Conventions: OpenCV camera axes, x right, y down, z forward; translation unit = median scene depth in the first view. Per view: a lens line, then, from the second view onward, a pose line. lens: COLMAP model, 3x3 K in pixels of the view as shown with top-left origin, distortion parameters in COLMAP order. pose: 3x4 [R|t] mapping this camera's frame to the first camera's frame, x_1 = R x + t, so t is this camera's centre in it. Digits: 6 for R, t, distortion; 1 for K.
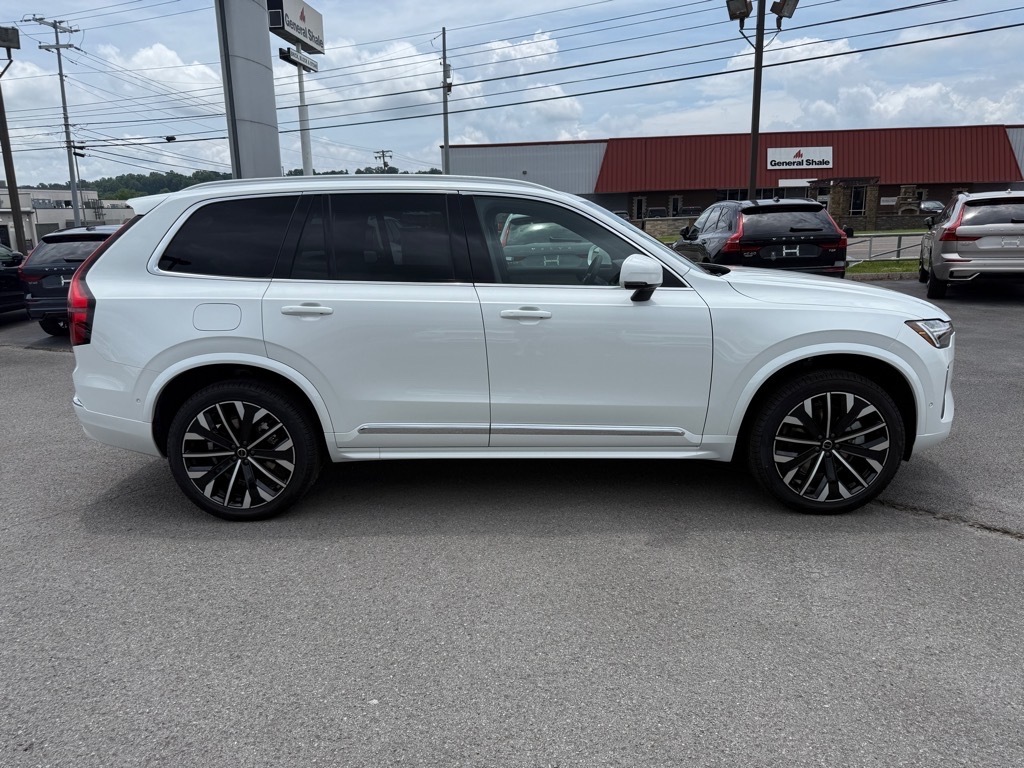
lens RADIAL K [[786.2, 0, 512.0], [0, 786.2, 384.0], [0, 0, 1]] dist [0.043907, -0.105039]
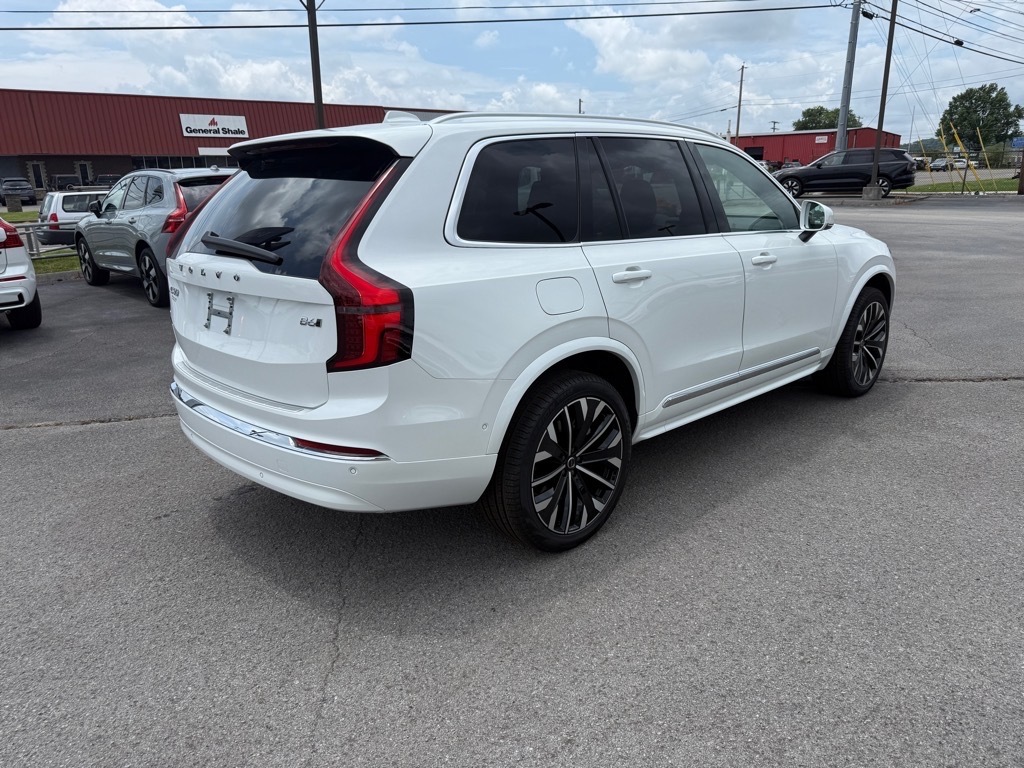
lens RADIAL K [[771.7, 0, 507.9], [0, 771.7, 386.5], [0, 0, 1]] dist [0.004931, 0.000176]
pose [[0.677230, -0.185245, 0.712070, -0.138703], [0.155153, 0.981980, 0.107900, -0.012454], [-0.719227, 0.037407, 0.693768, 0.074565]]
